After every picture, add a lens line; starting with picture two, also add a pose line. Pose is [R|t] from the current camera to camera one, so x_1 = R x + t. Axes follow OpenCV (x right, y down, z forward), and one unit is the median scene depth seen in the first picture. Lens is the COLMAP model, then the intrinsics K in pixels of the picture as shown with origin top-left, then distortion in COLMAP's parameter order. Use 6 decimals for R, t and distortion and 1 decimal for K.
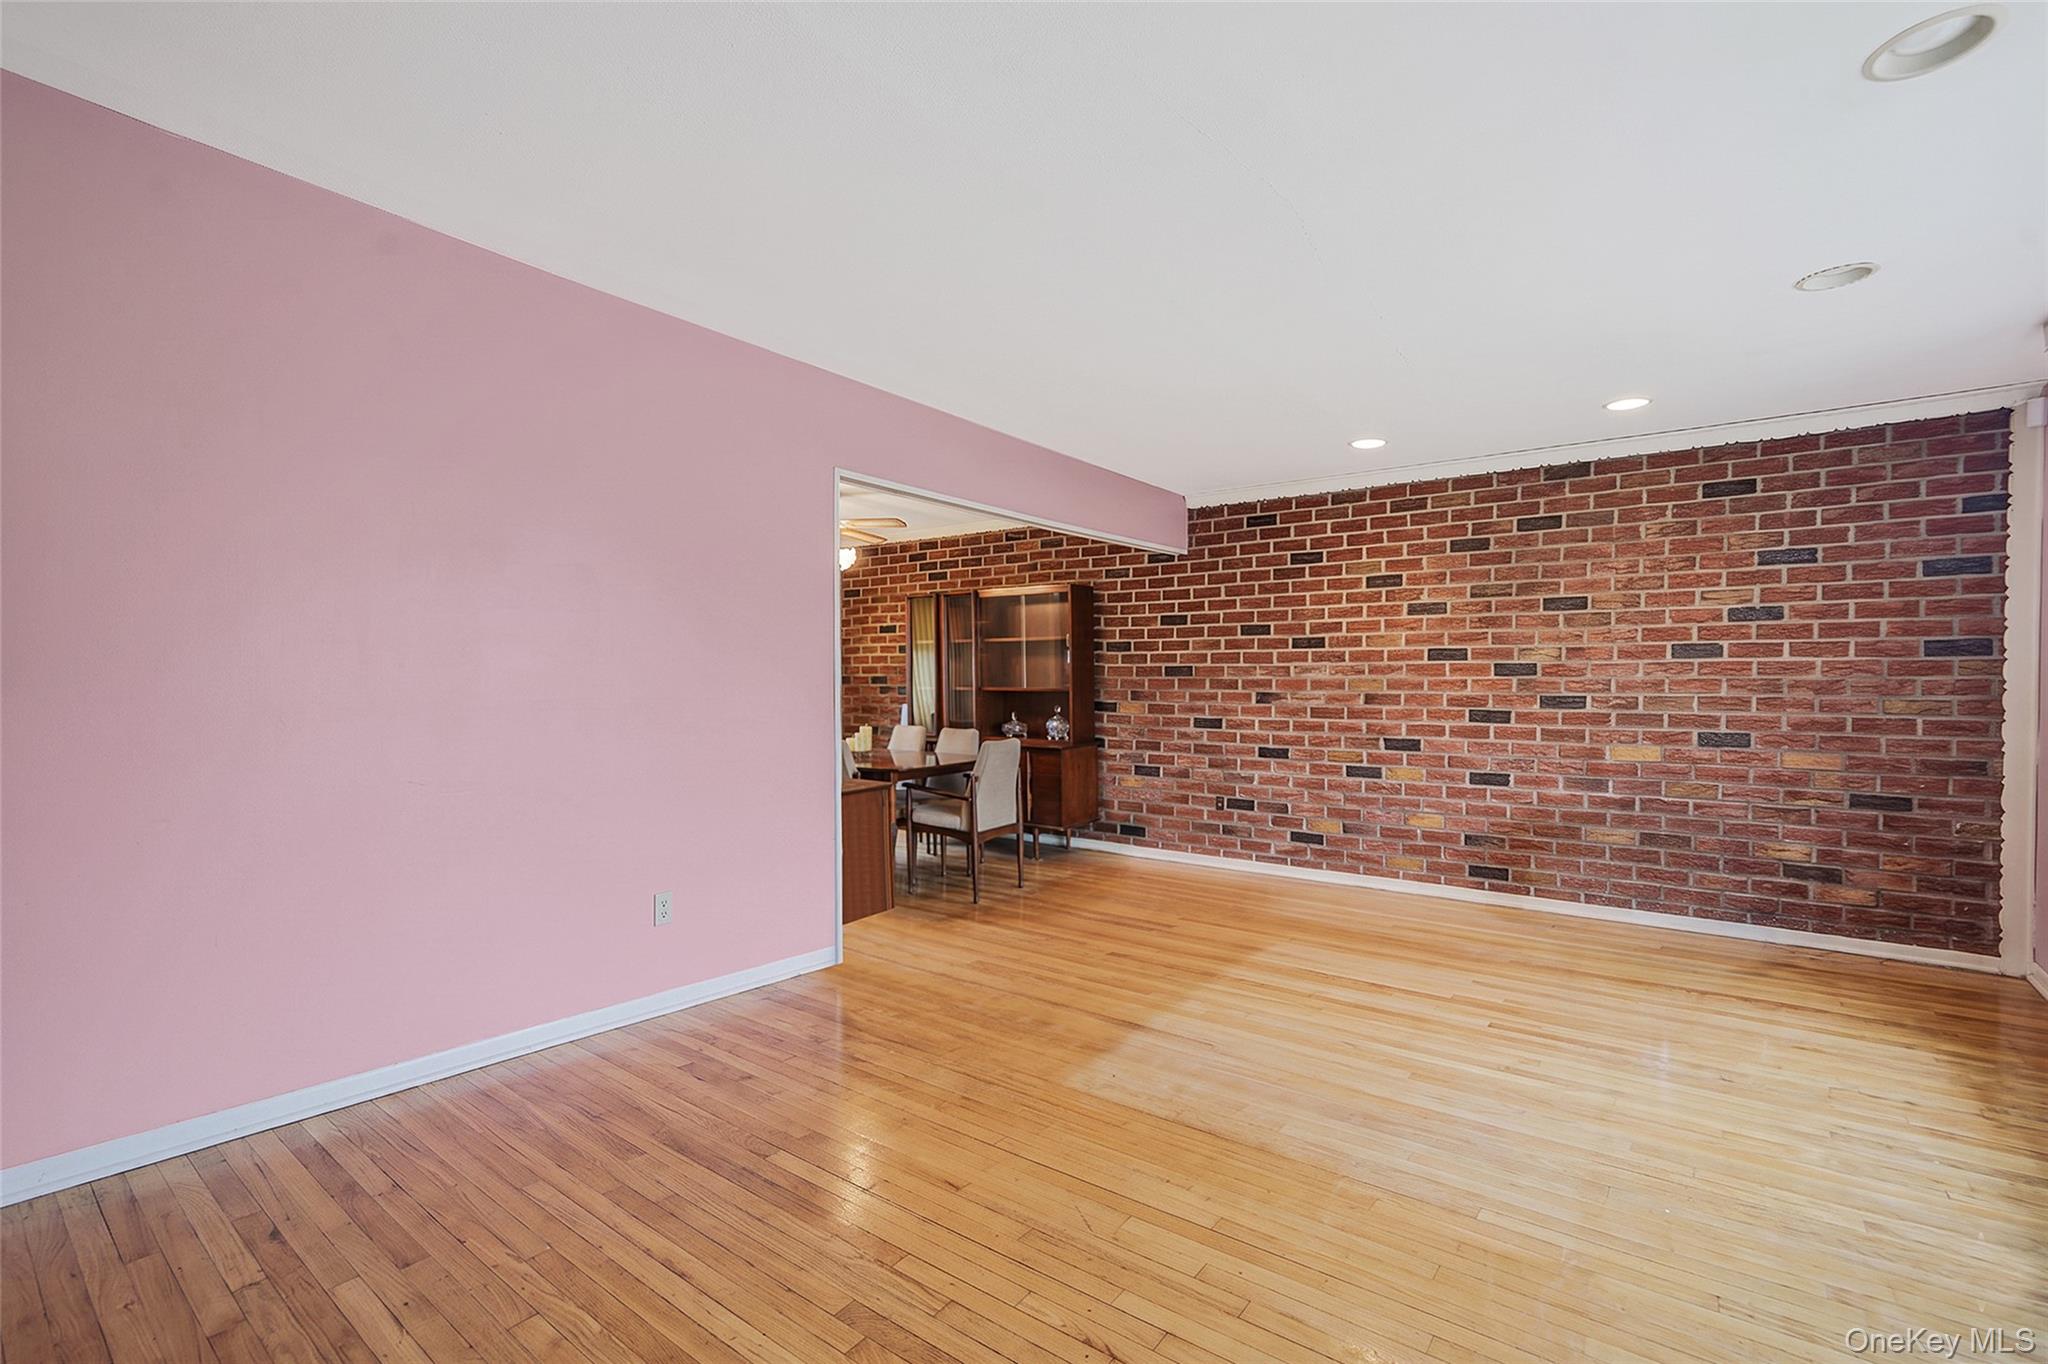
lens RADIAL K [[907.7, 0, 1015.3], [0, 907.7, 675.7], [0, 0, 1]] dist [0.004707, 0.000687]
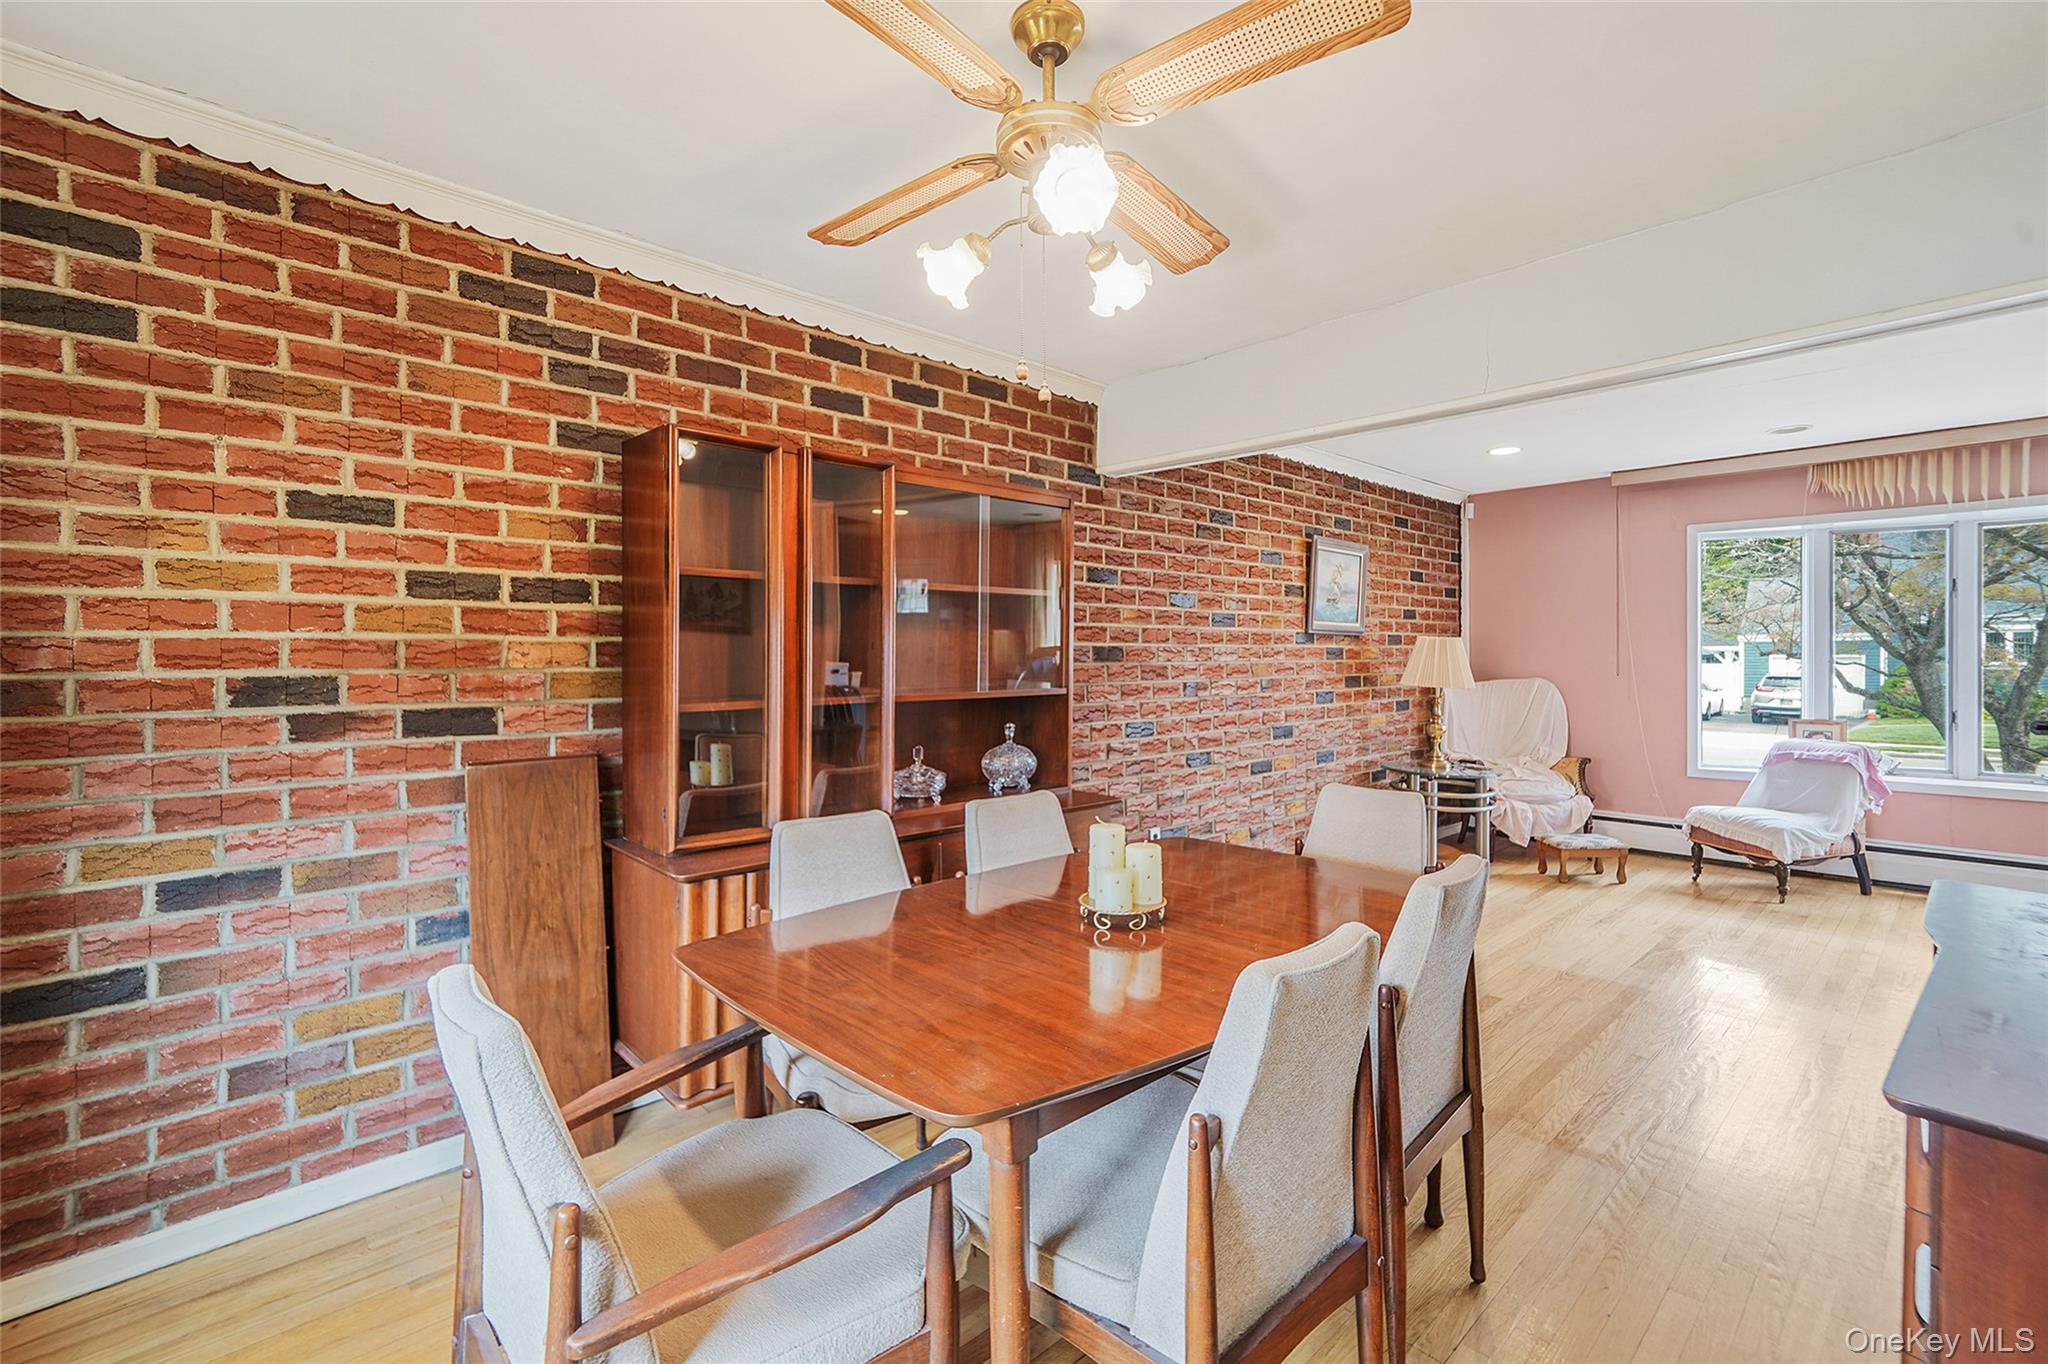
lens RADIAL K [[907.7, 0, 1032.1], [0, 907.7, 670.7], [0, 0, 1]] dist [0.004707, 0.000687]
pose [[0.180173, -0.015536, 0.983512, -0.446111], [0.005820, 0.999875, 0.014728, -0.004582], [-0.983618, 0.003071, 0.180240, 0.882183]]
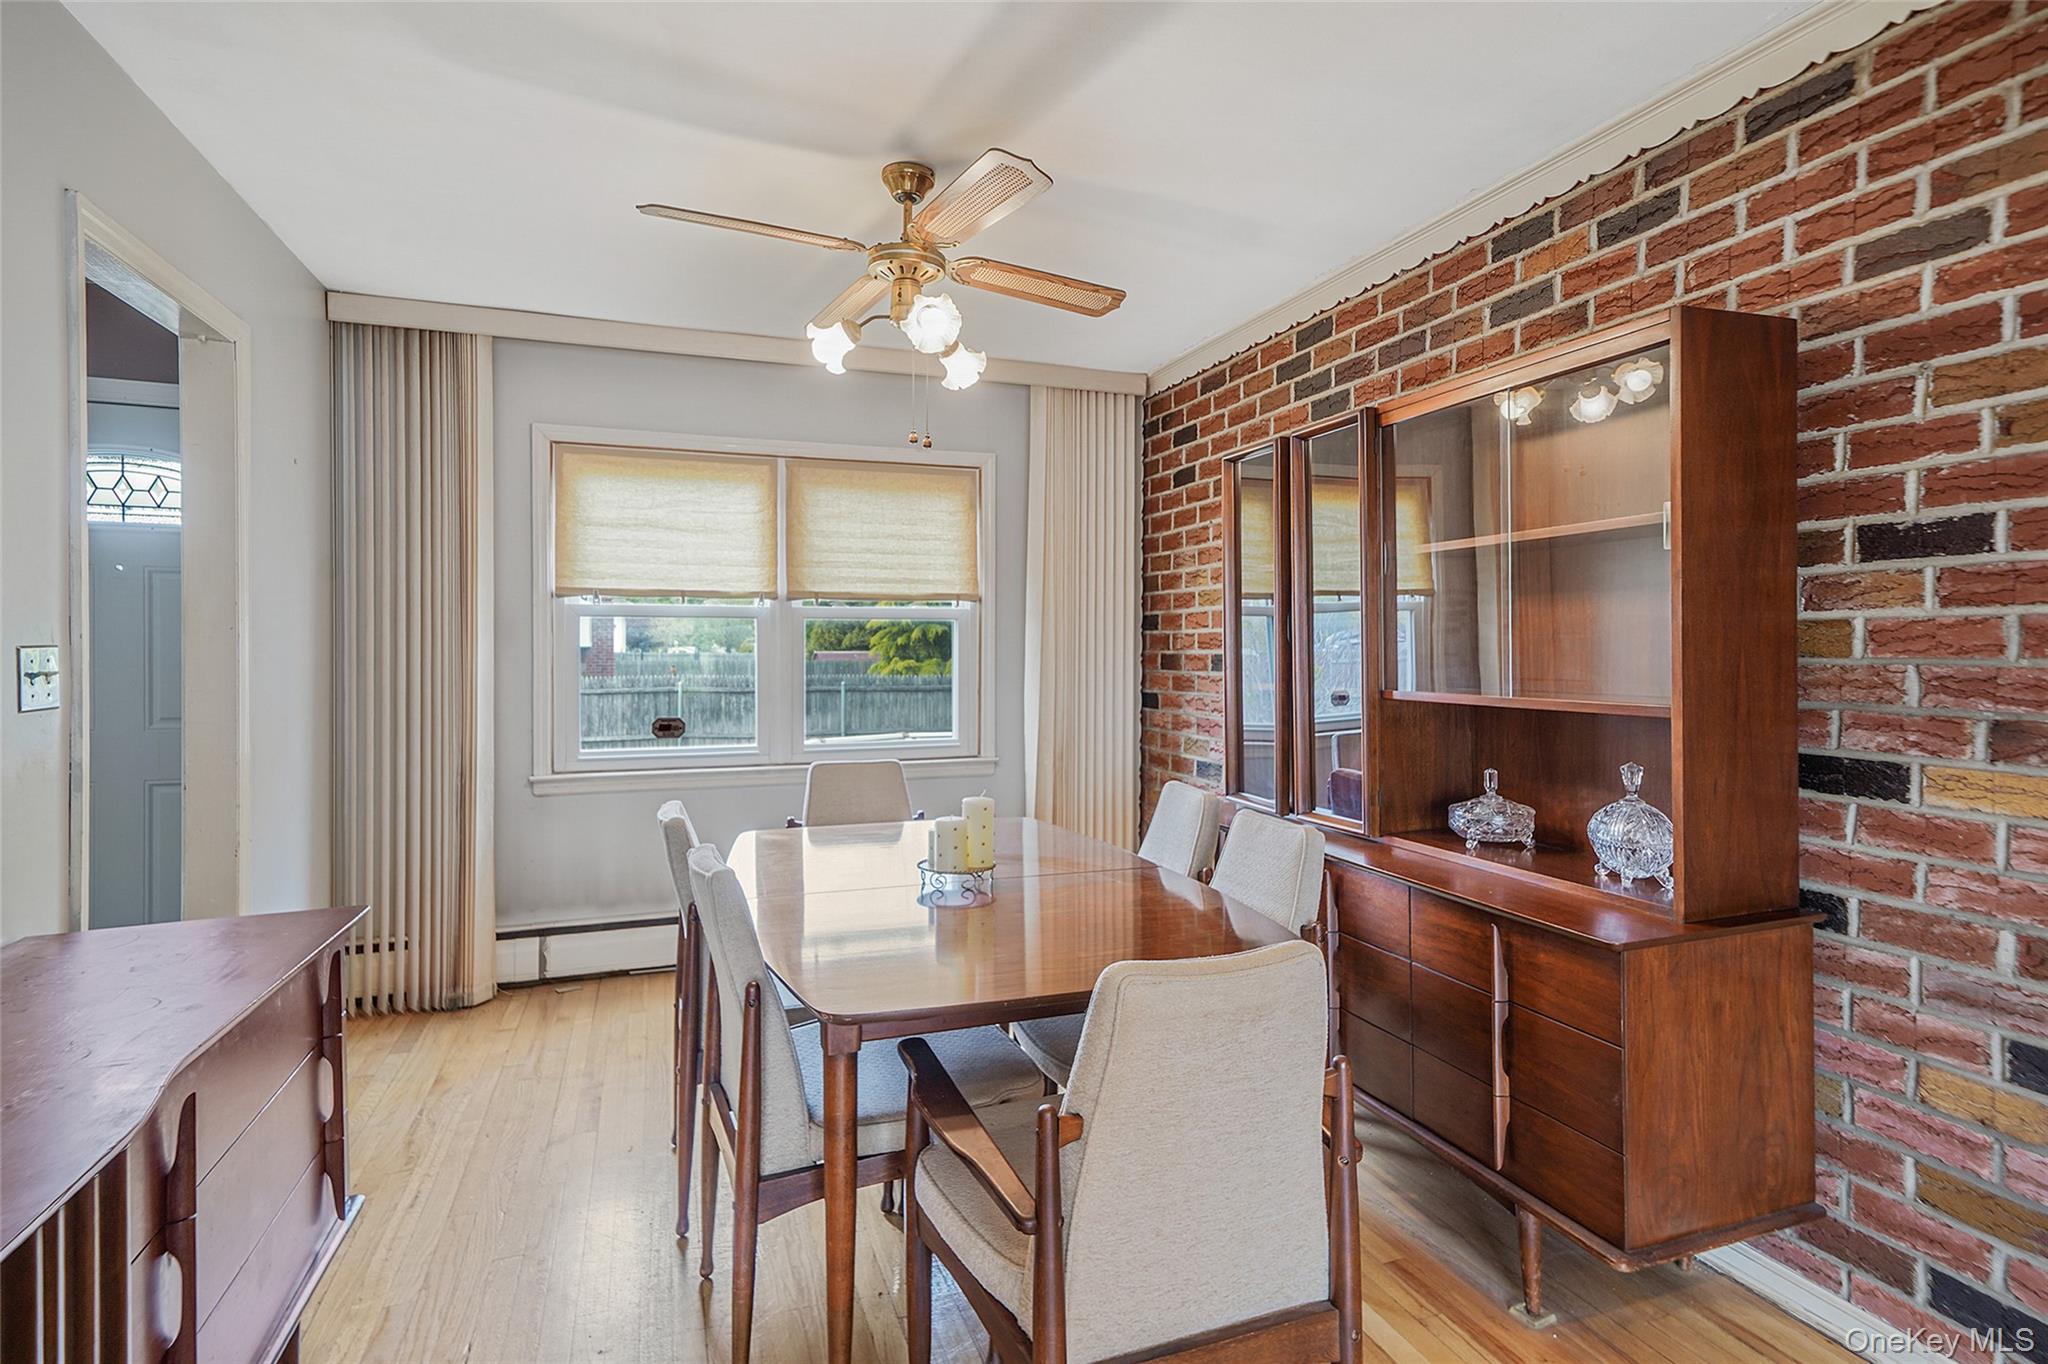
lens RADIAL K [[1036.9, 0, 1024.5], [0, 1036.9, 665.4], [0, 0, 1]] dist [-0.000775, 0.000571]
pose [[0.824916, 0.010929, -0.565150, 0.071347], [-0.001370, 0.999849, 0.017335, -0.003197], [0.565254, -0.013526, 0.824806, 0.619783]]
